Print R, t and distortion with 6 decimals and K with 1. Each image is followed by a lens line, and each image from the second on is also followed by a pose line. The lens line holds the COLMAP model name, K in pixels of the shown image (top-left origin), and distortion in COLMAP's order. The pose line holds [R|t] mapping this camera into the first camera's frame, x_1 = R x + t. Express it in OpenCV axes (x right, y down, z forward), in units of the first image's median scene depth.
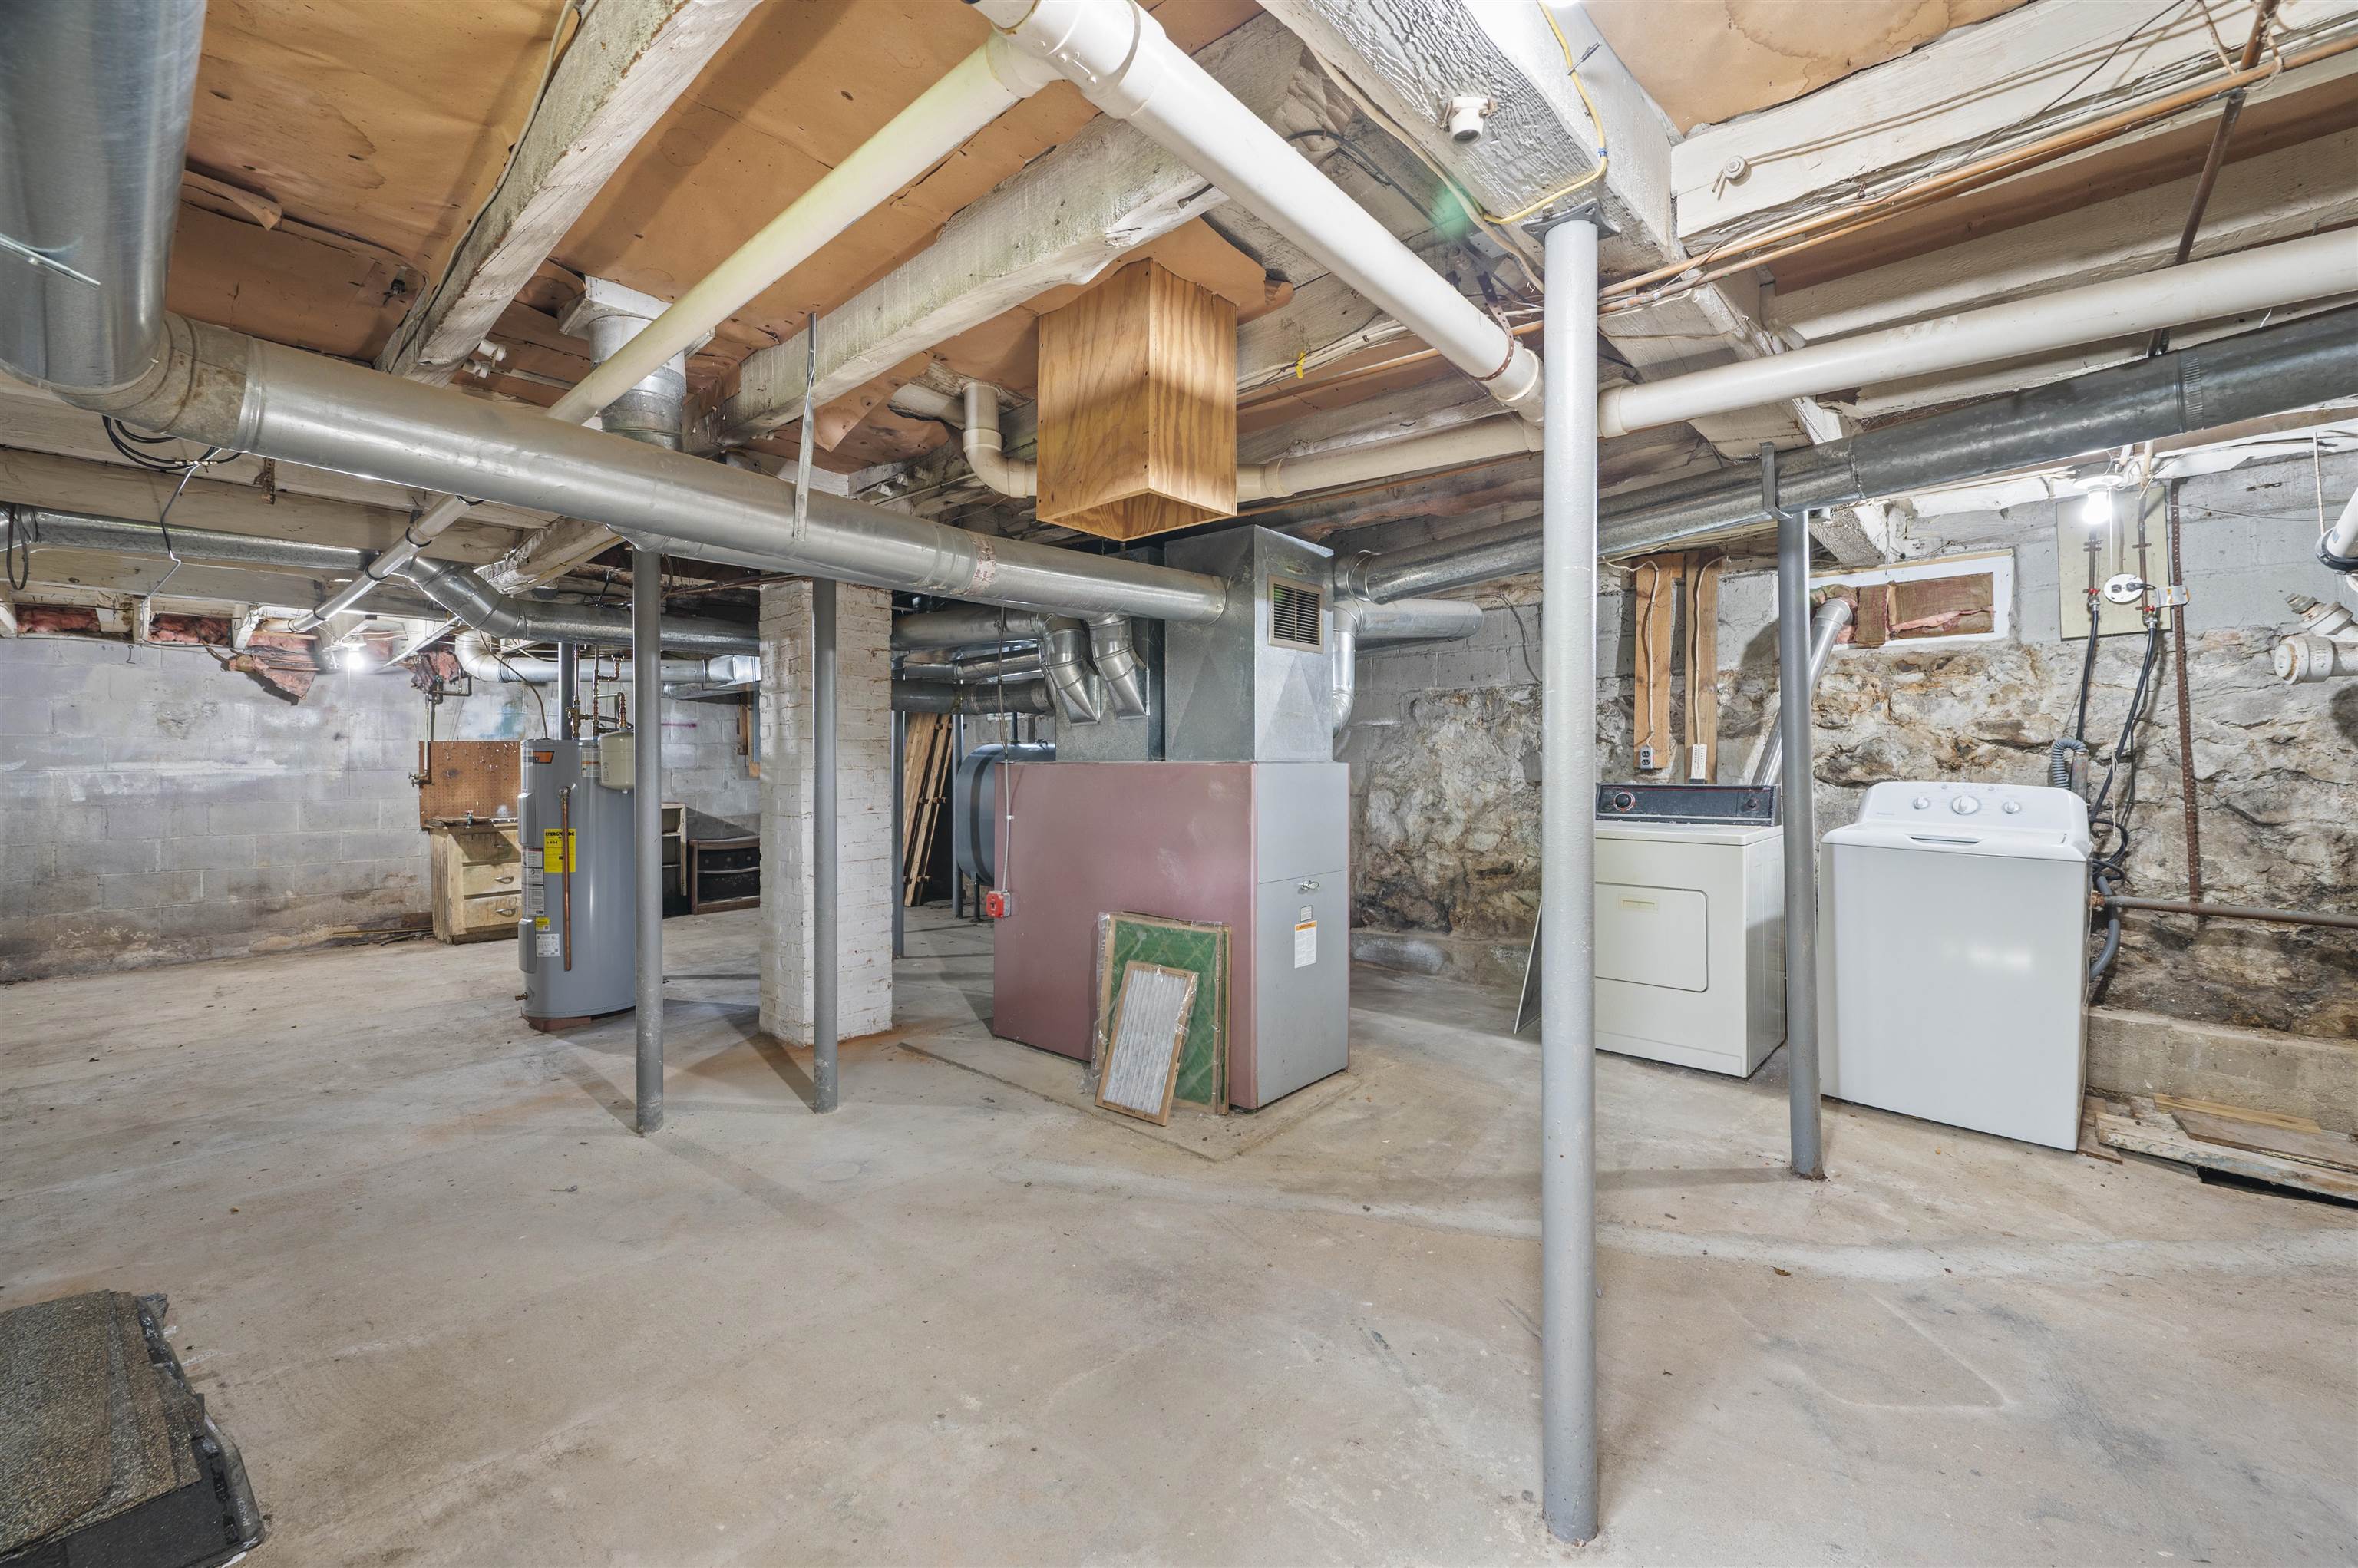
lens RADIAL K [[941.5, 0, 1179.0], [0, 941.5, 784.0], [0, 0, 1]] dist [-0.001271, 0.000227]
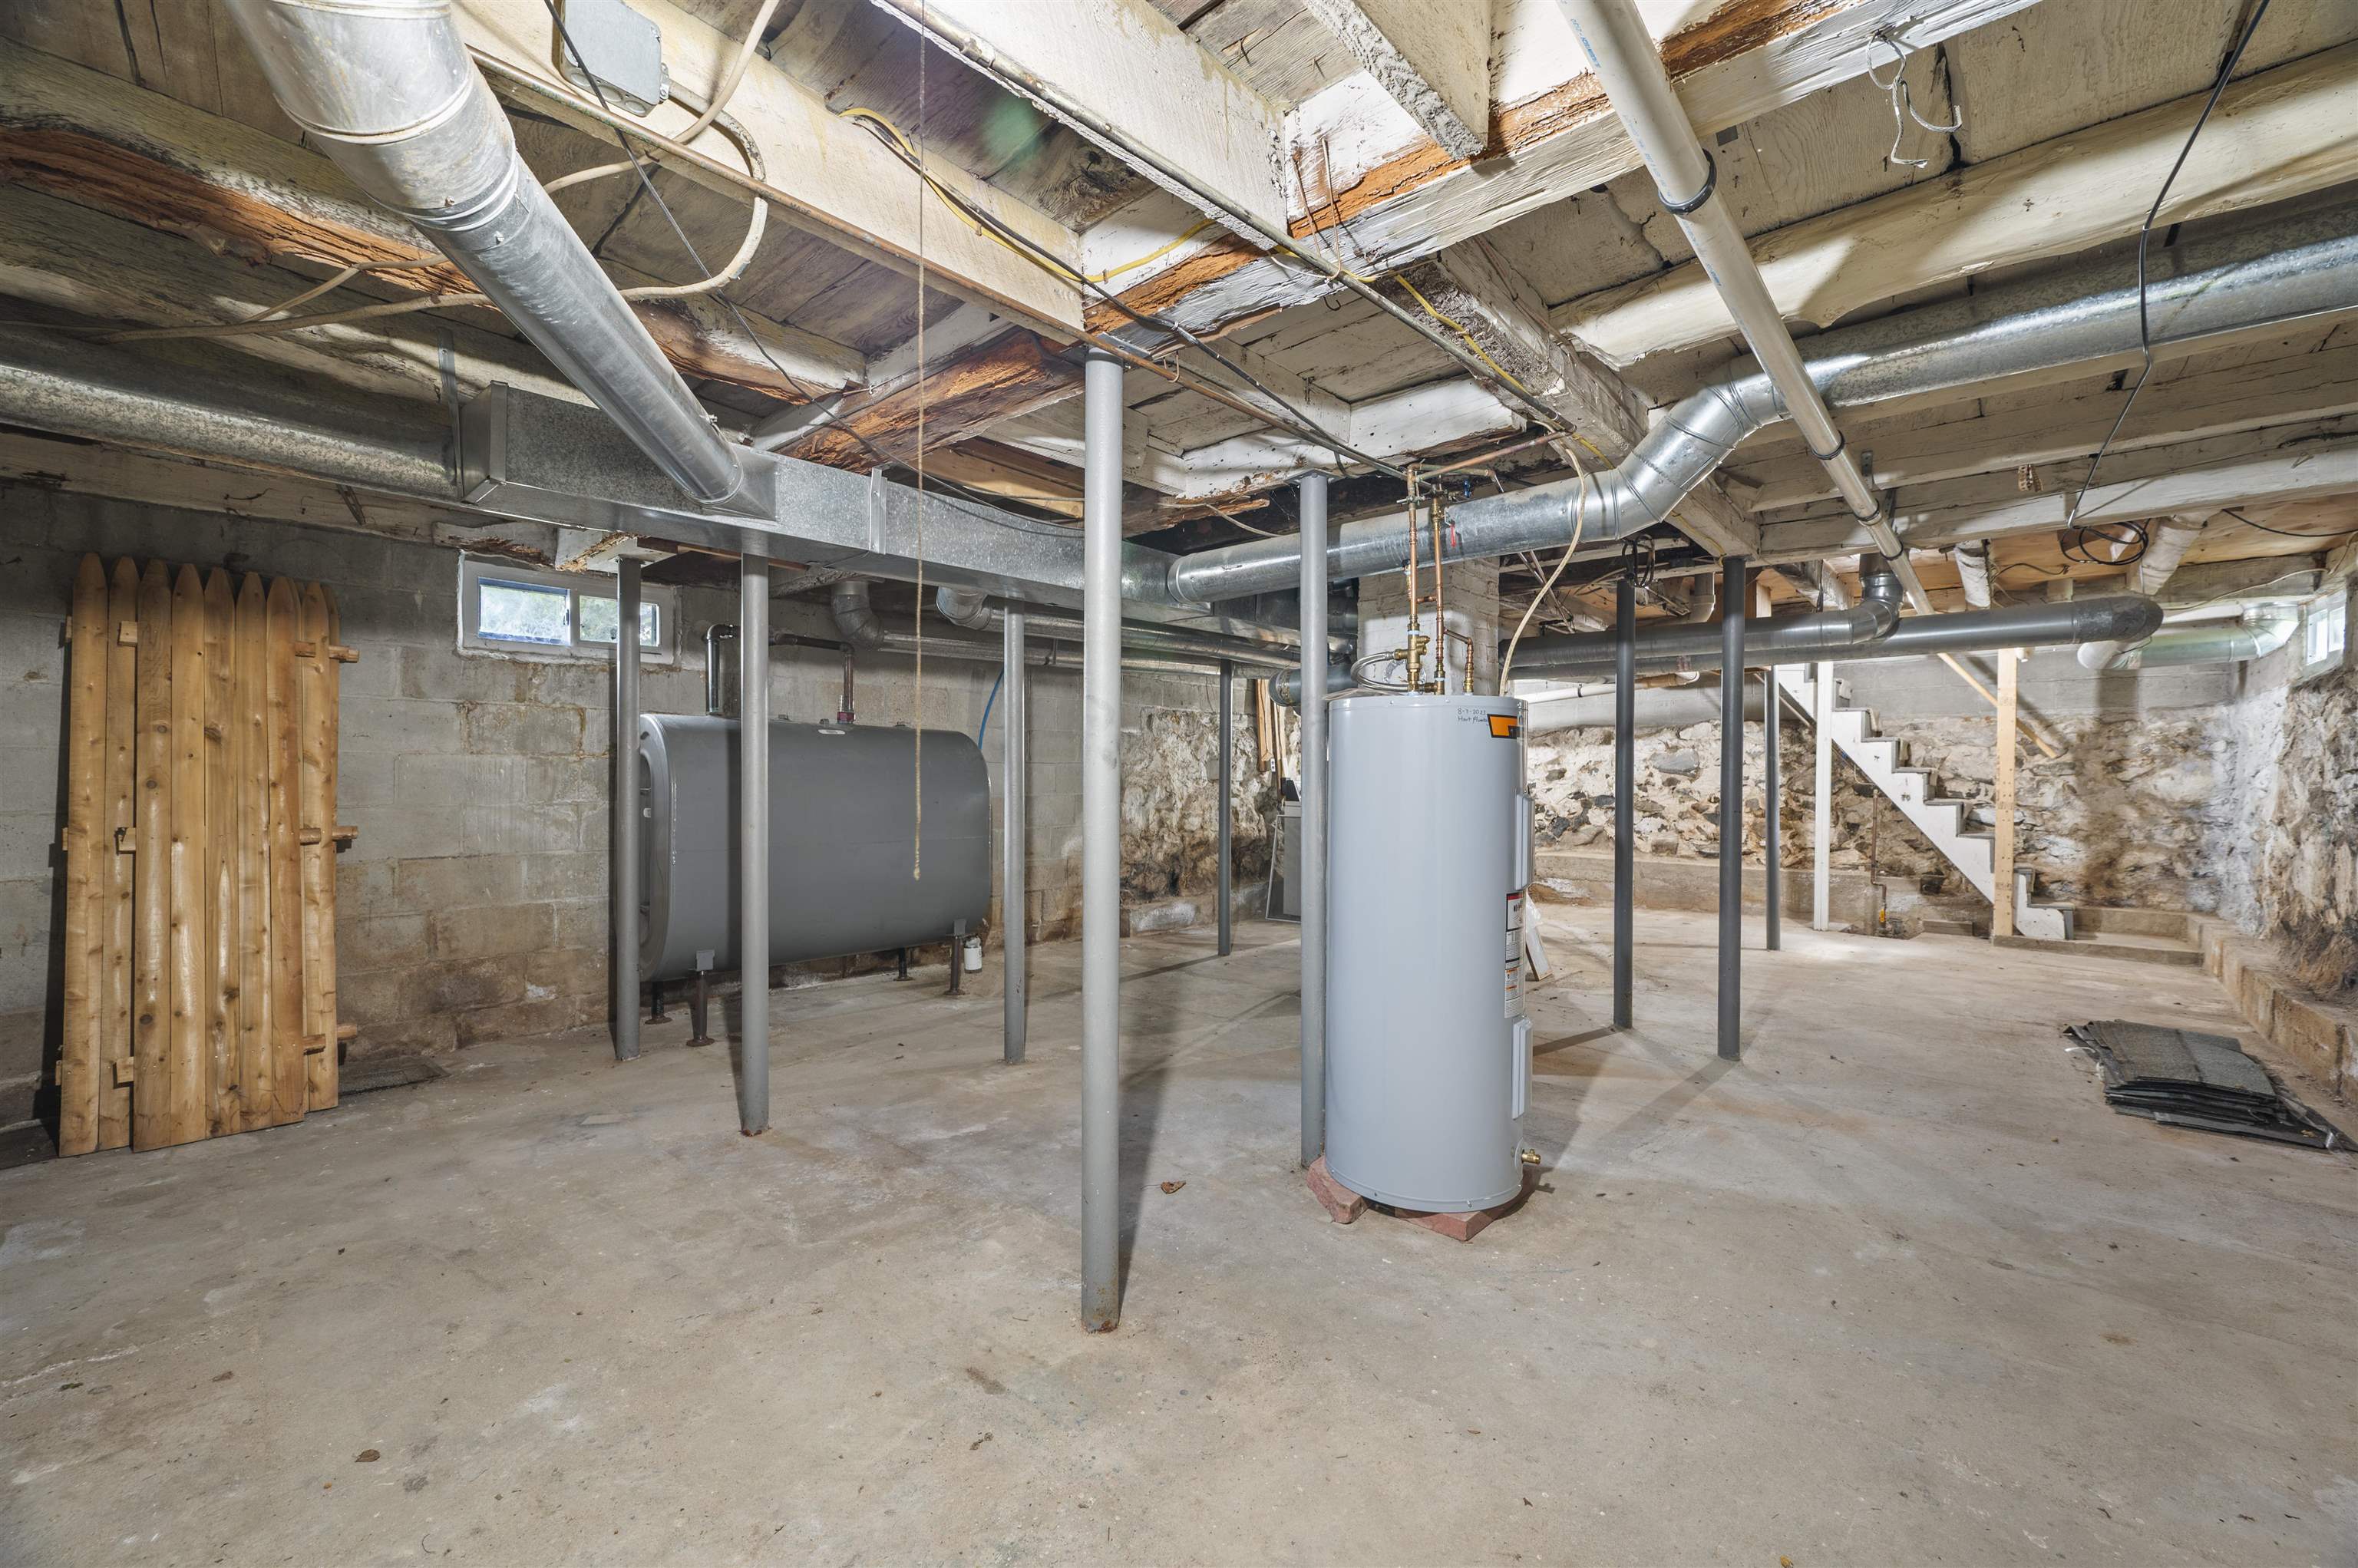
lens RADIAL K [[941.5, 0, 1179.0], [0, 941.5, 784.0], [0, 0, 1]] dist [-0.001271, 0.000227]
pose [[0.000936, -0.003068, 0.999995, -1.524242], [0.015890, 0.999869, 0.003052, -0.001368], [-0.999873, 0.015887, 0.000985, 1.459757]]
